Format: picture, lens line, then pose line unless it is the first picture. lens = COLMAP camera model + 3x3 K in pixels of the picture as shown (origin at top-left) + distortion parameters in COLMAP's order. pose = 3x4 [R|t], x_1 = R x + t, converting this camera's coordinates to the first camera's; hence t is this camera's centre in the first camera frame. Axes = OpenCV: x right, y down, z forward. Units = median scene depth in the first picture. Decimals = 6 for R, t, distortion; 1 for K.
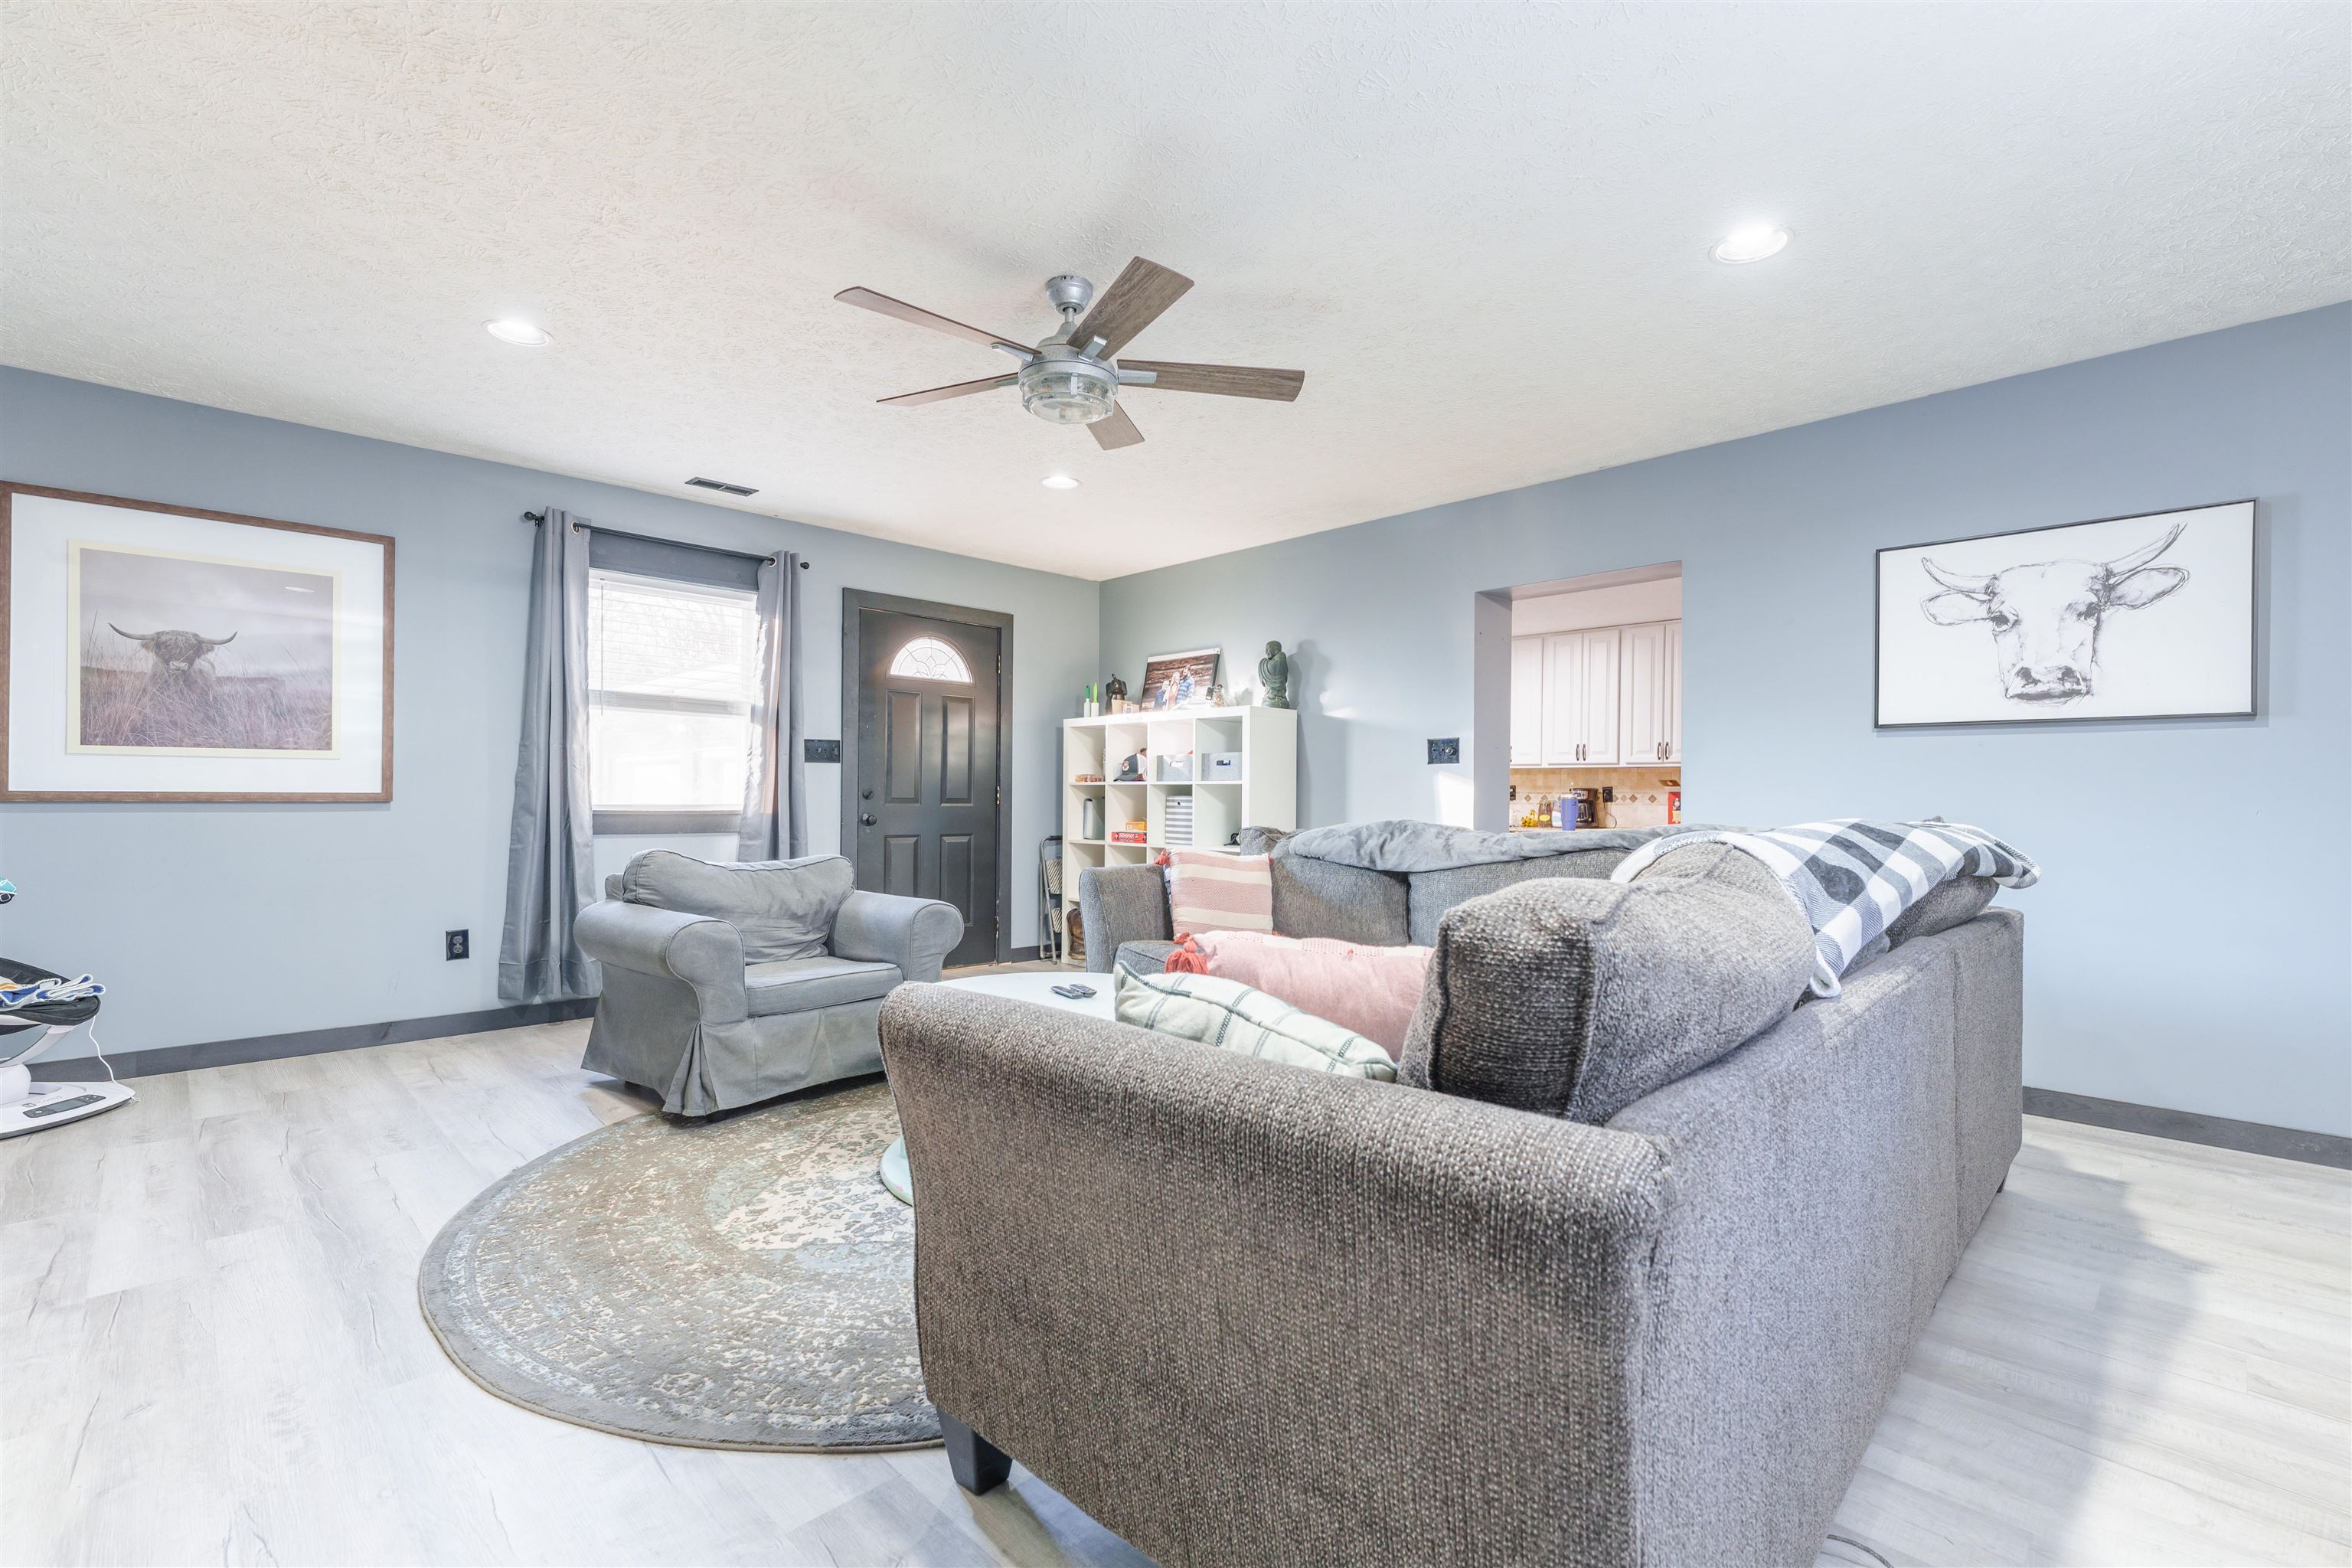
lens RADIAL K [[1032.3, 0, 1171.1], [0, 1032.3, 789.8], [0, 0, 1]] dist [-0.000234, -0.000038]
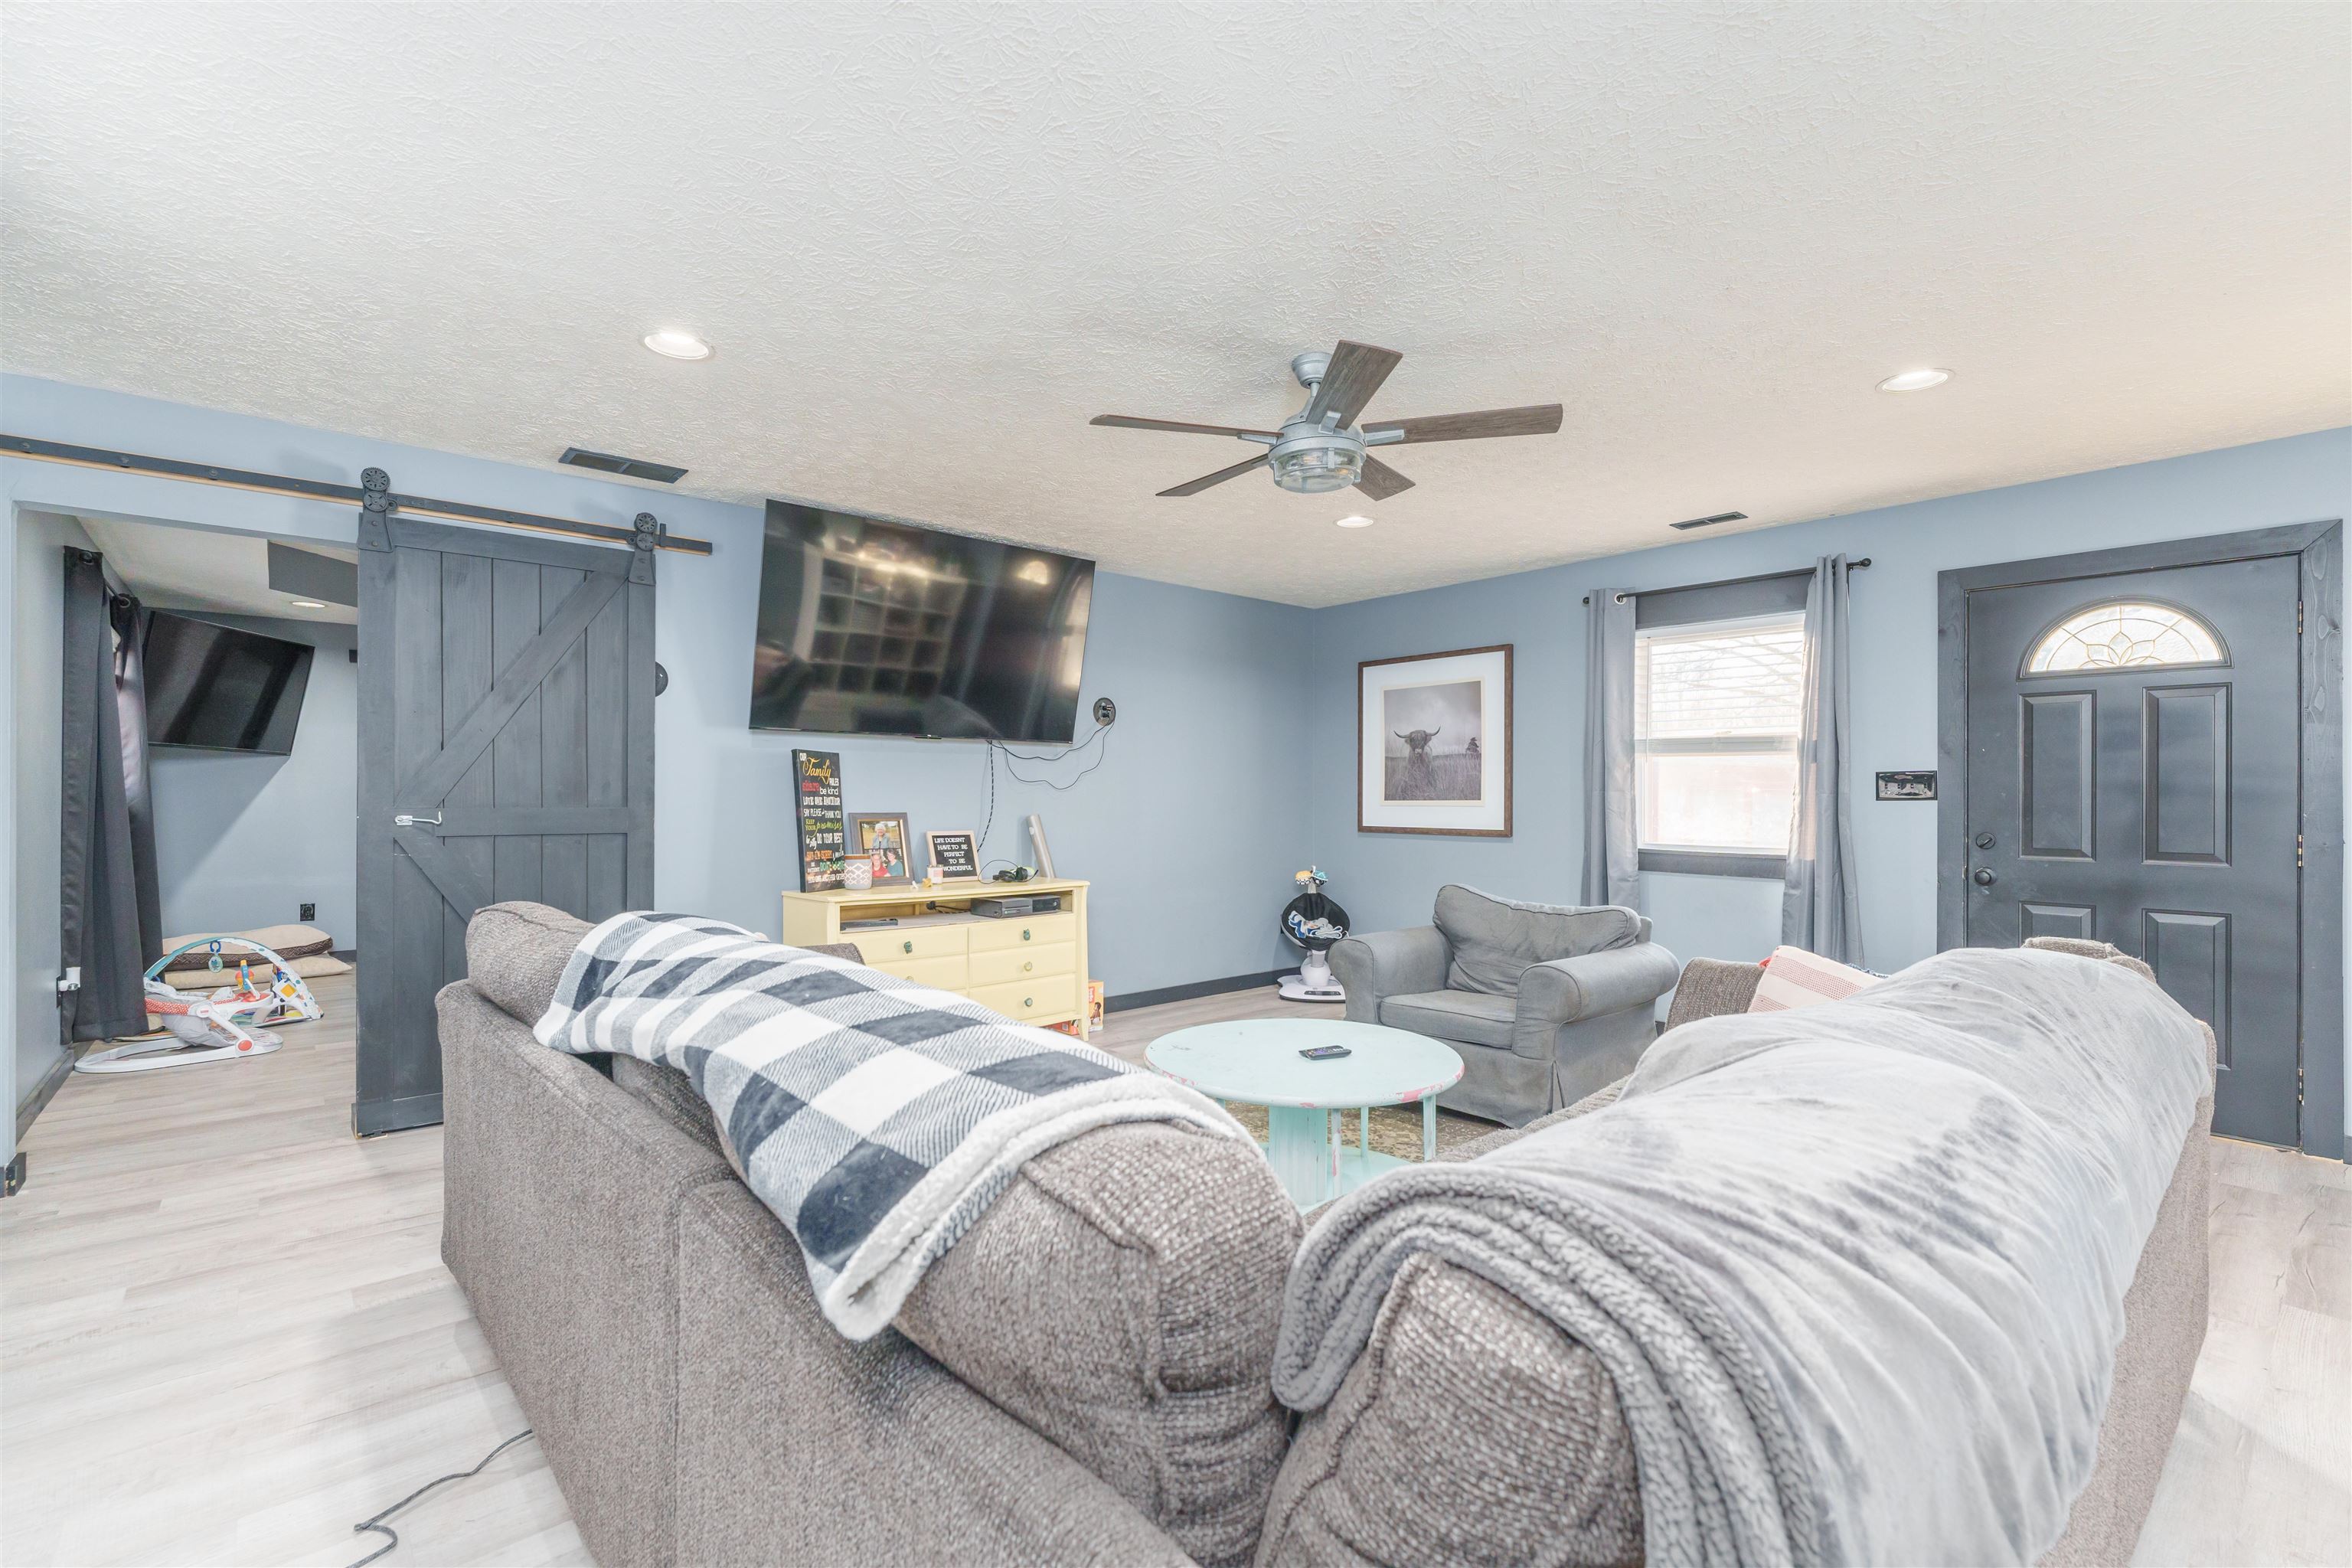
lens RADIAL K [[1032.3, 0, 1173.8], [0, 1032.3, 795.4], [0, 0, 1]] dist [-0.000234, -0.000038]
pose [[-0.062183, -0.006849, -0.998041, 0.574990], [0.003400, 0.999969, -0.007074, -0.031152], [0.998059, -0.003833, -0.062157, 0.570825]]
